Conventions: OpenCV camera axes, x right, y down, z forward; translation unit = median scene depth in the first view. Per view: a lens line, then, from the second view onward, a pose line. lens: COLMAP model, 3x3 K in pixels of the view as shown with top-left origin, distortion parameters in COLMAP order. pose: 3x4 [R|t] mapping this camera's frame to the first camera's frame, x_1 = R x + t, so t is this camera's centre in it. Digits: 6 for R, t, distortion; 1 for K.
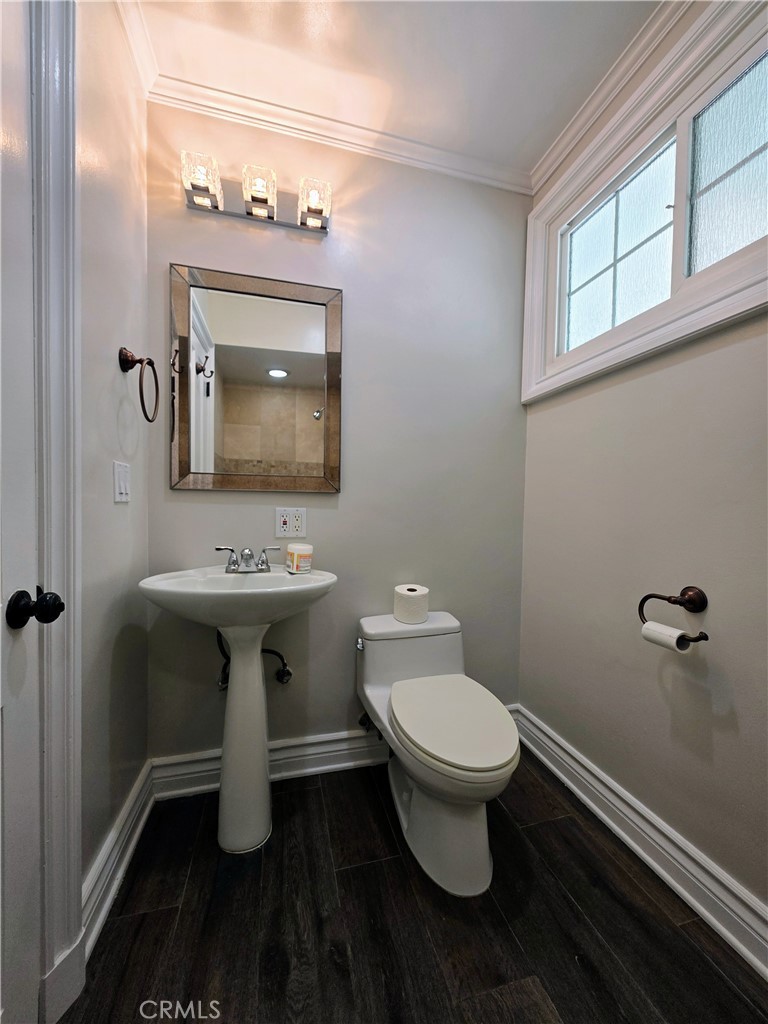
lens RADIAL K [[405.2, 0, 384.0], [0, 405.2, 512.0], [0, 0, 1]] dist [-0.000551, 0.000113]
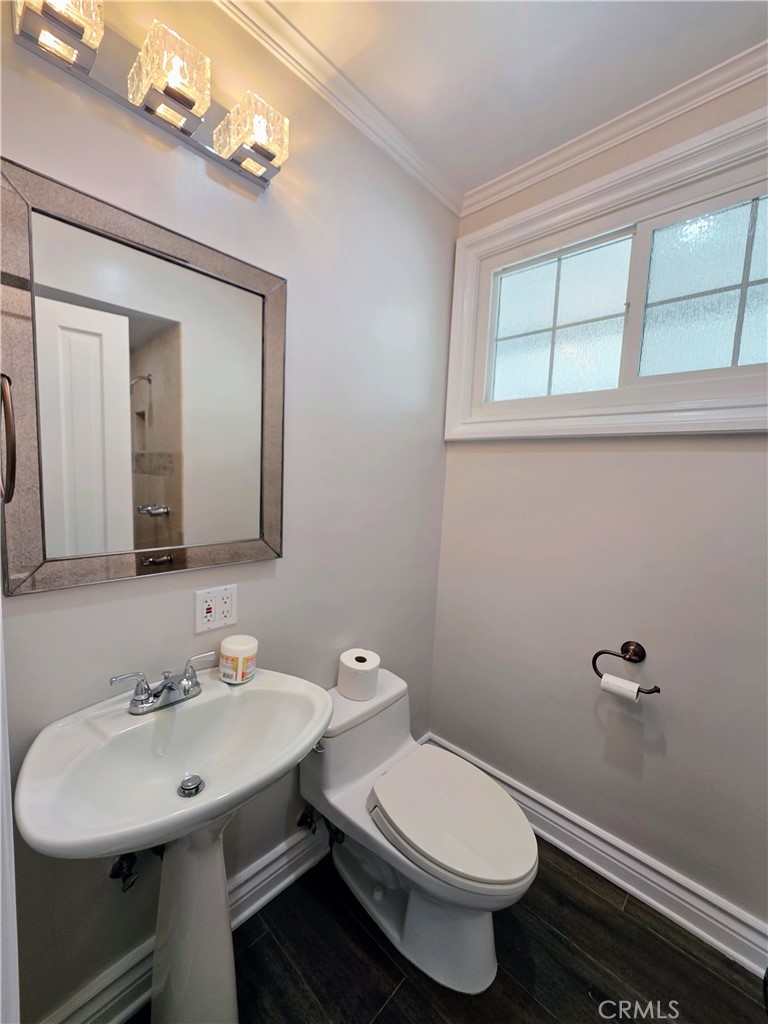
lens RADIAL K [[410.1, 0, 386.1], [0, 410.1, 514.1], [0, 0, 1]] dist [0.001692, 0.000037]
pose [[0.852748, -0.032213, 0.521329, -0.360406], [-0.014915, 0.996188, 0.085951, -0.209992], [-0.522110, -0.081070, 0.849016, 0.269419]]
